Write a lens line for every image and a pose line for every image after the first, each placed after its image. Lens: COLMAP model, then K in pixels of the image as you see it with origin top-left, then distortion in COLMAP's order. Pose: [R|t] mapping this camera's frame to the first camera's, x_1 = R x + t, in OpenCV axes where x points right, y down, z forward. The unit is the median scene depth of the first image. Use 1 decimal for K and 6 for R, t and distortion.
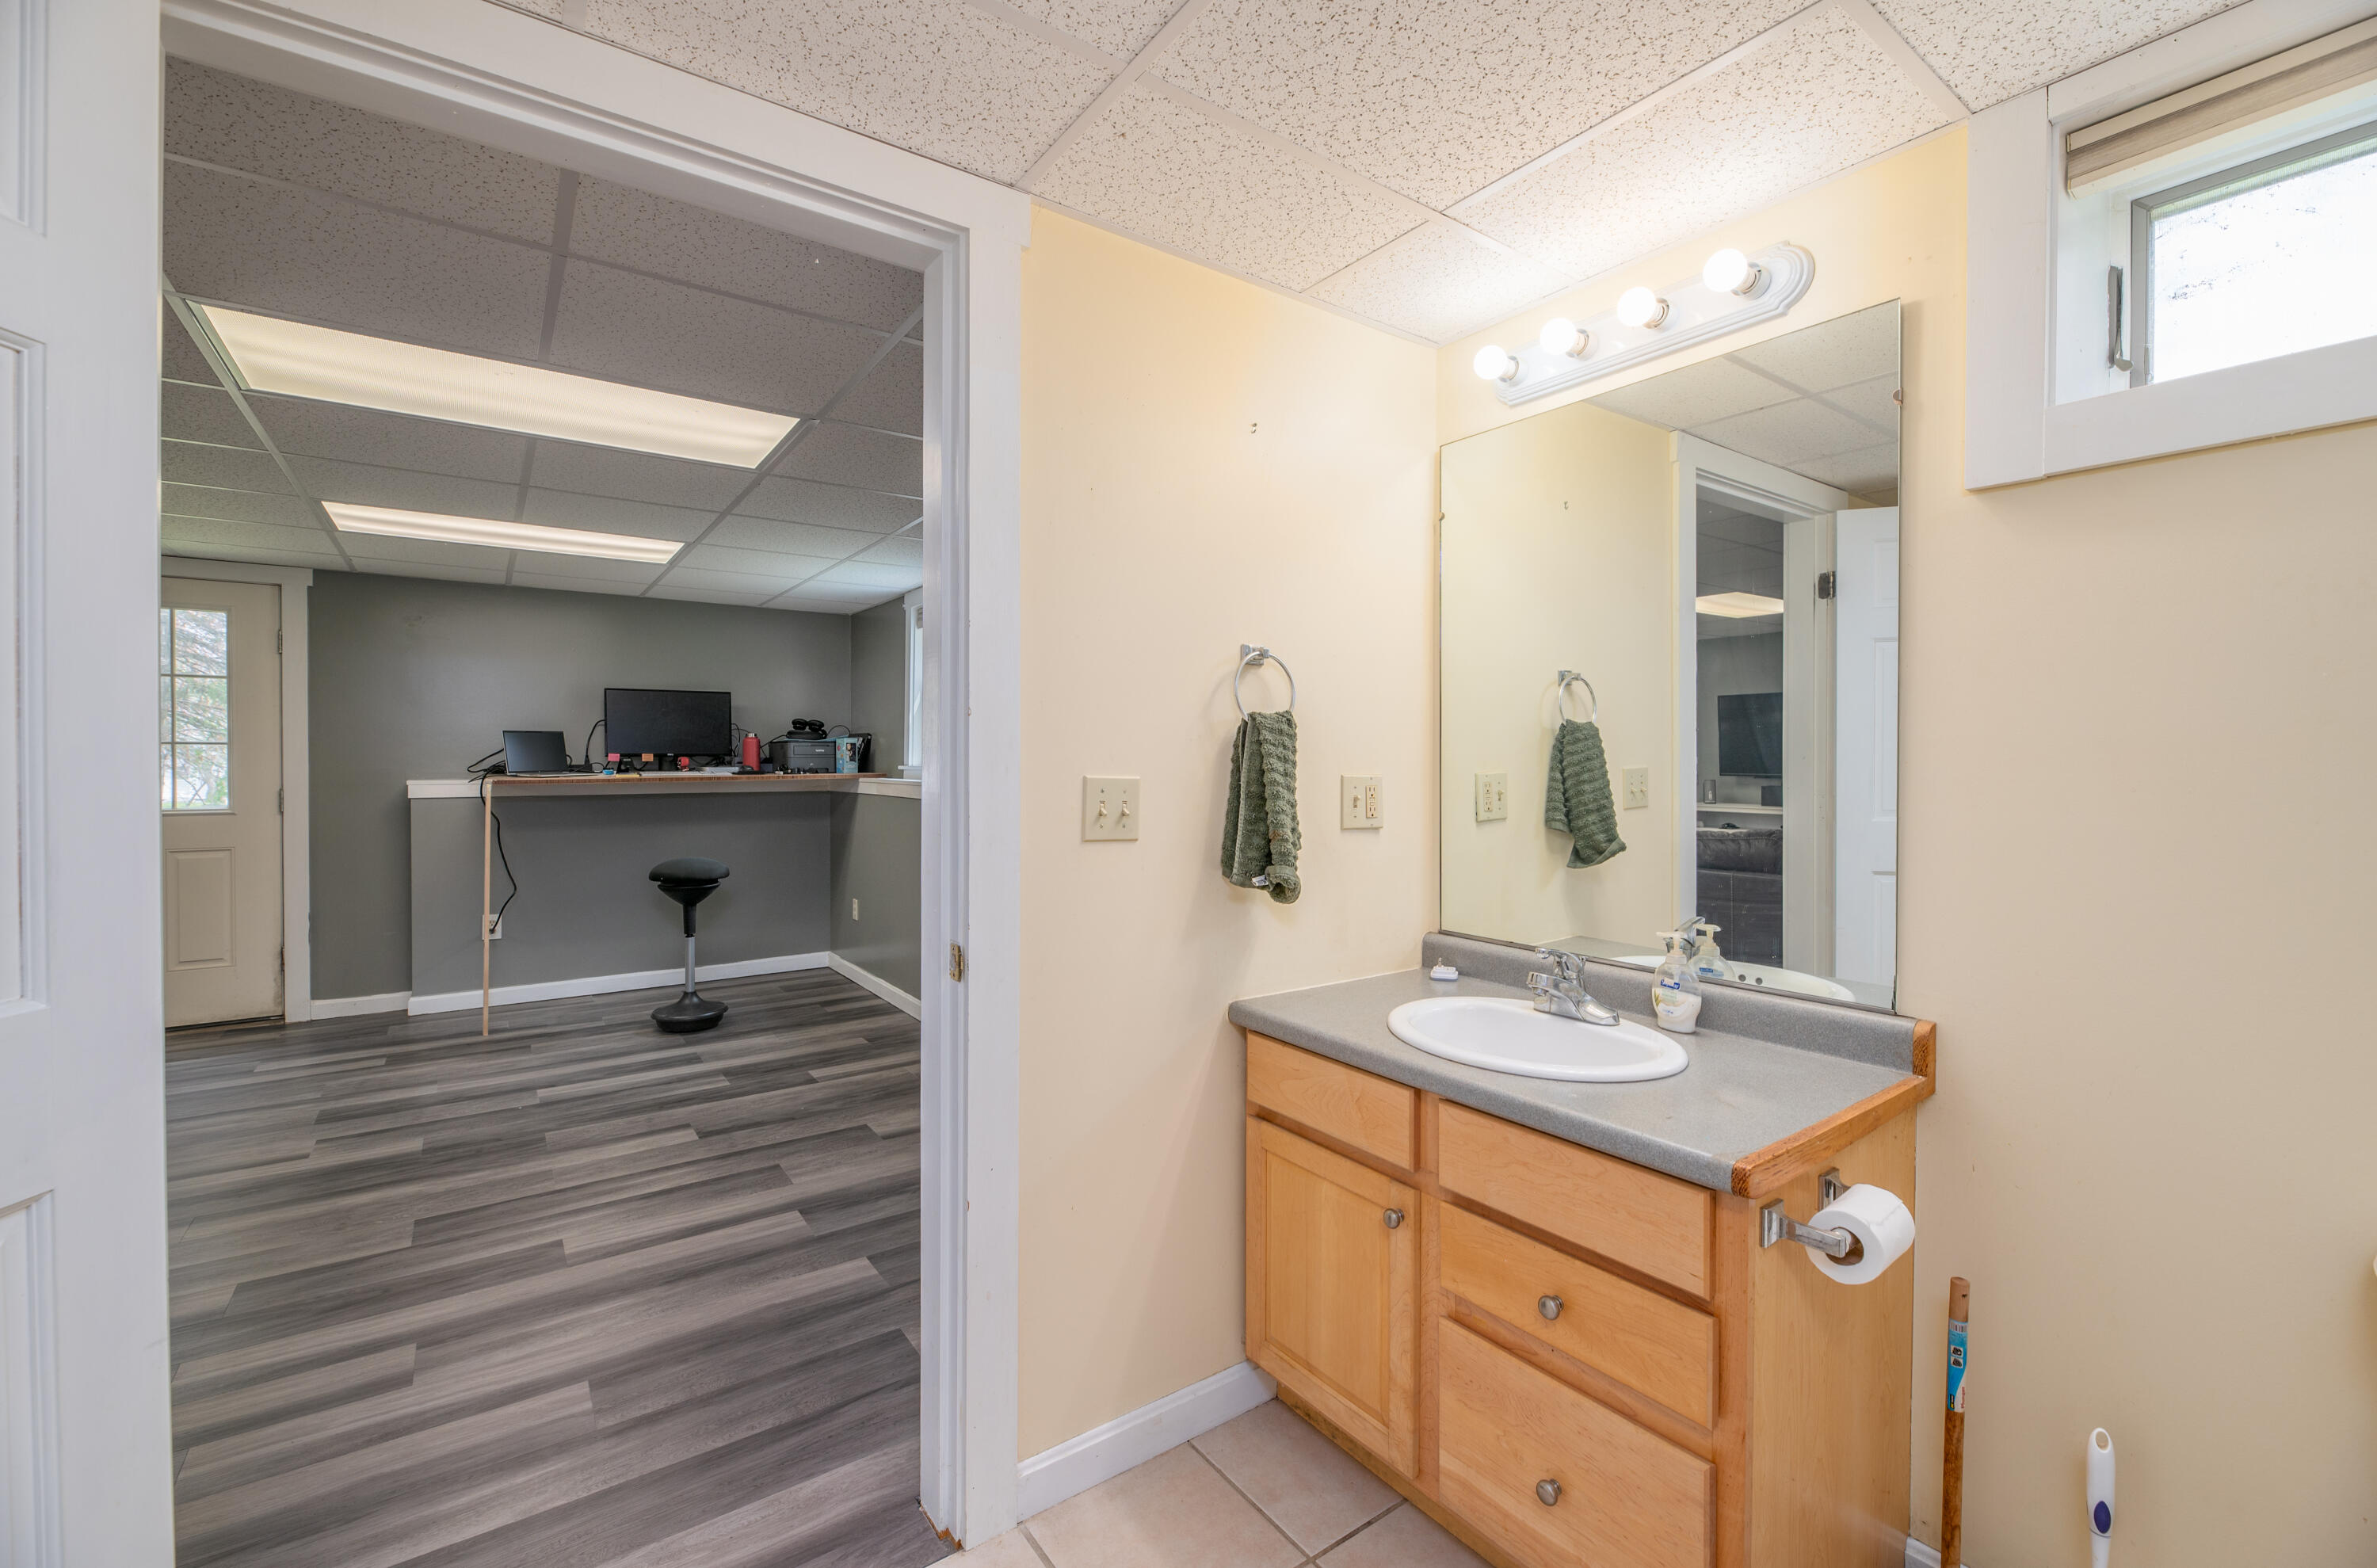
lens RADIAL K [[984.8, 0, 1180.4], [0, 984.8, 765.8], [0, 0, 1]] dist [-0.004931, -0.001232]
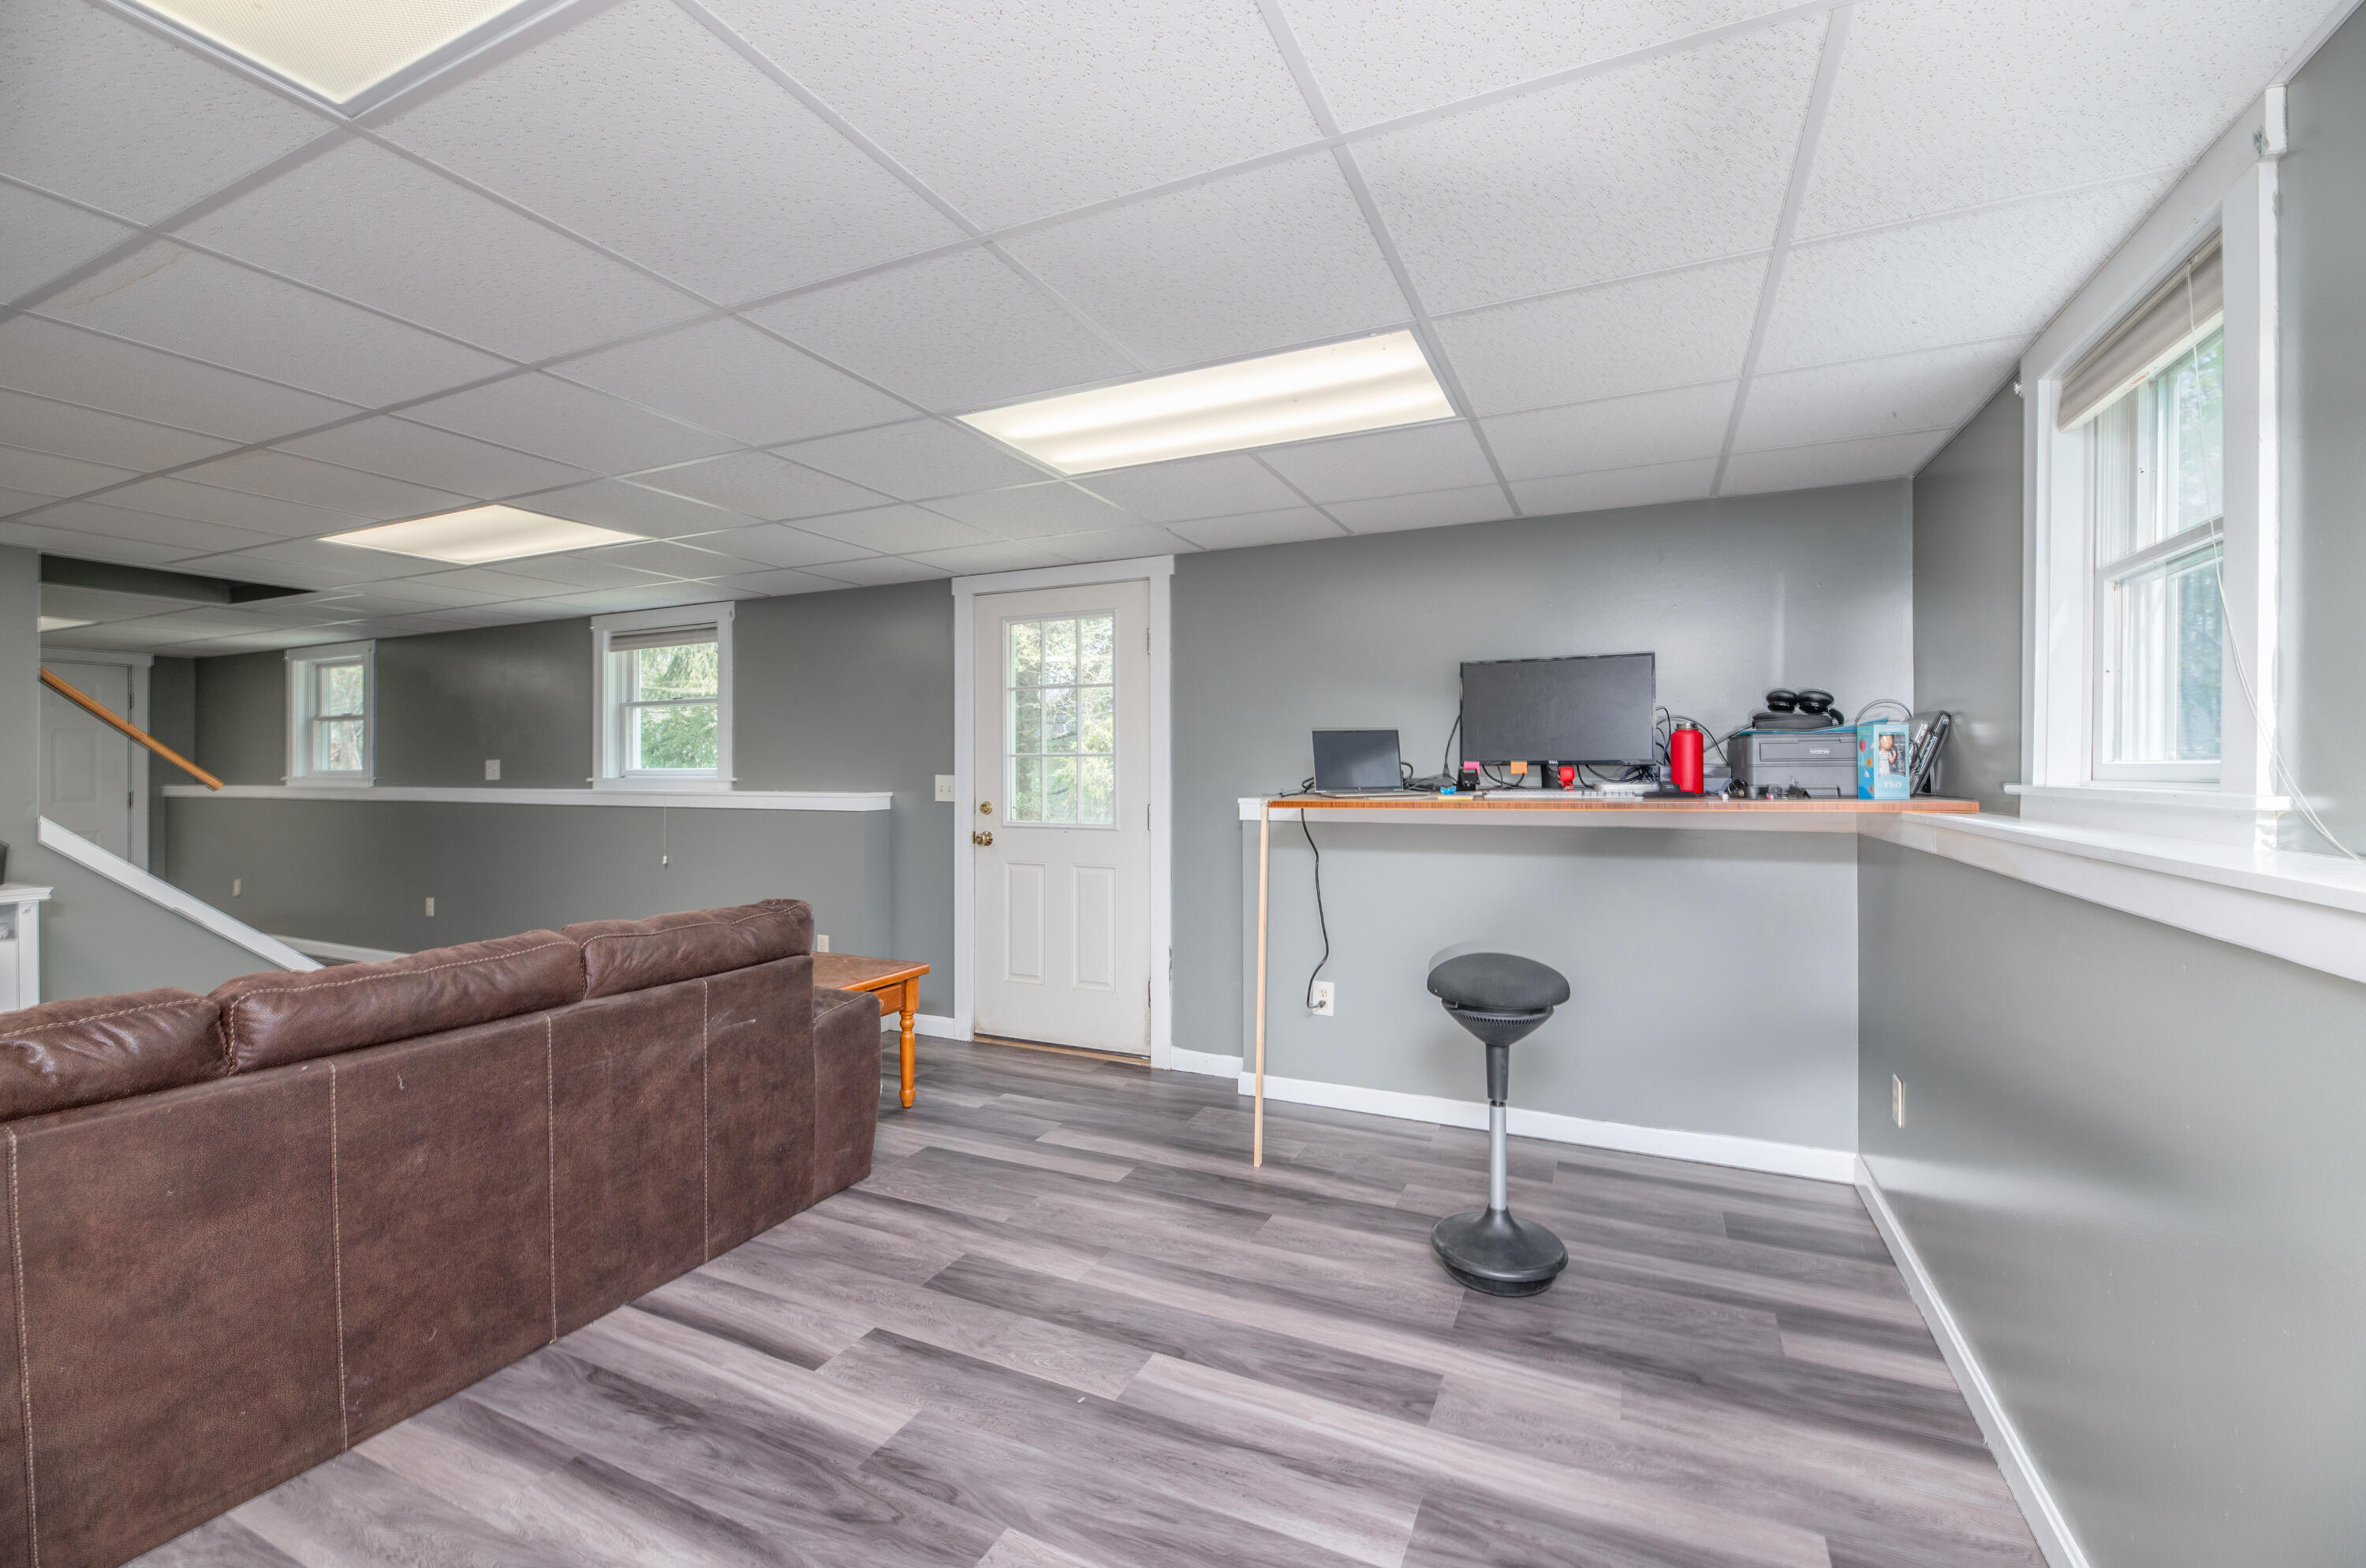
lens RADIAL K [[980.3, 0, 1184.3], [0, 980.3, 773.0], [0, 0, 1]] dist [-0.004931, -0.001232]
pose [[0.496427, -0.000102, -0.868079, -0.124676], [-0.003965, 0.999989, -0.002385, -0.003032], [0.868070, 0.004626, 0.496421, 0.584236]]
